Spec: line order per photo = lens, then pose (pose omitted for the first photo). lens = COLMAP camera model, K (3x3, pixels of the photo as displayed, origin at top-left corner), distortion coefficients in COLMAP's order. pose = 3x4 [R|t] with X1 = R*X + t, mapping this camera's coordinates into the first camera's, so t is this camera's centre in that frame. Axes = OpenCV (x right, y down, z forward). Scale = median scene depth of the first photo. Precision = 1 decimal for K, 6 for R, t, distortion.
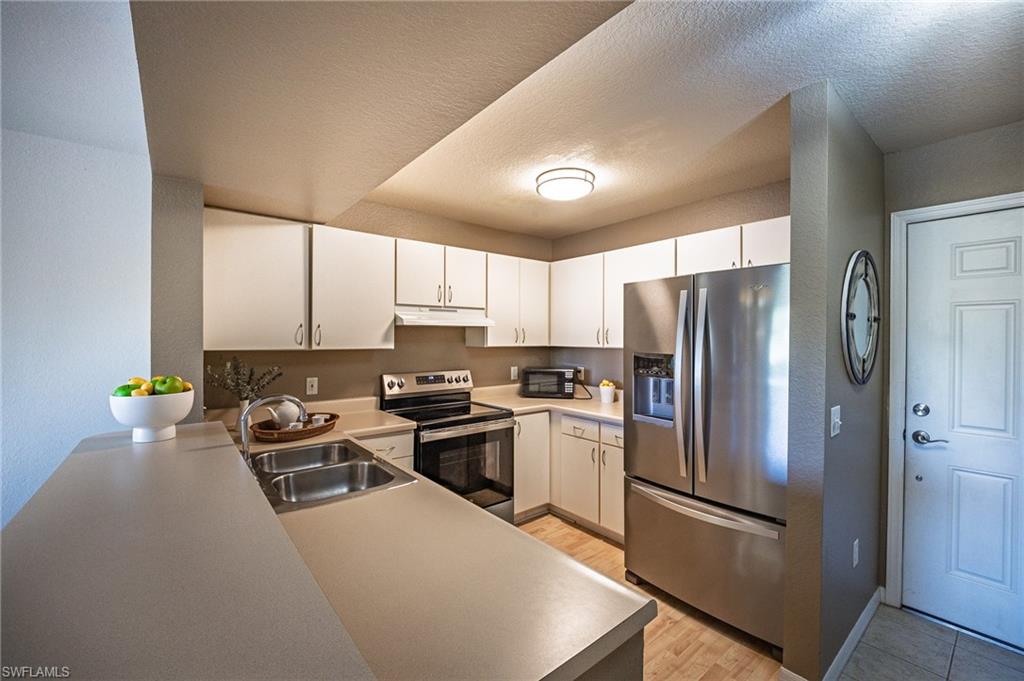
lens RADIAL K [[426.7, 0, 508.5], [0, 426.7, 338.6], [0, 0, 1]] dist [-0.000692, -0.020244]
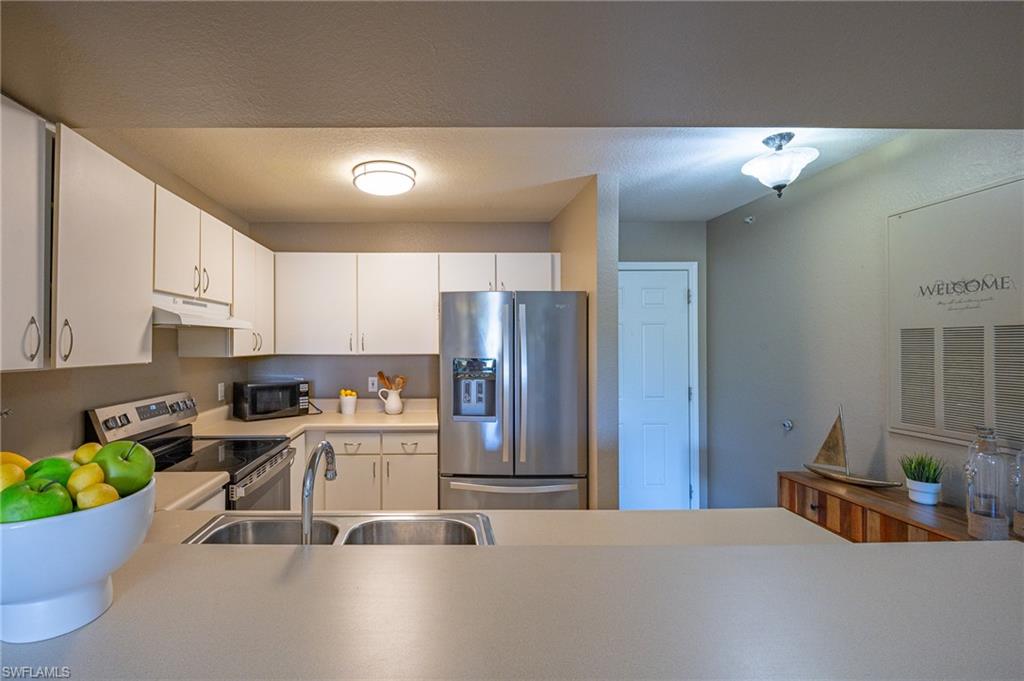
lens RADIAL K [[426.7, 0, 508.5], [0, 426.7, 338.6], [0, 0, 1]] dist [-0.000692, -0.020244]
pose [[0.660524, -0.001564, 0.750803, -0.317805], [0.013270, 0.999866, -0.009591, 0.001441], [-0.750687, 0.016298, 0.660457, 0.183335]]
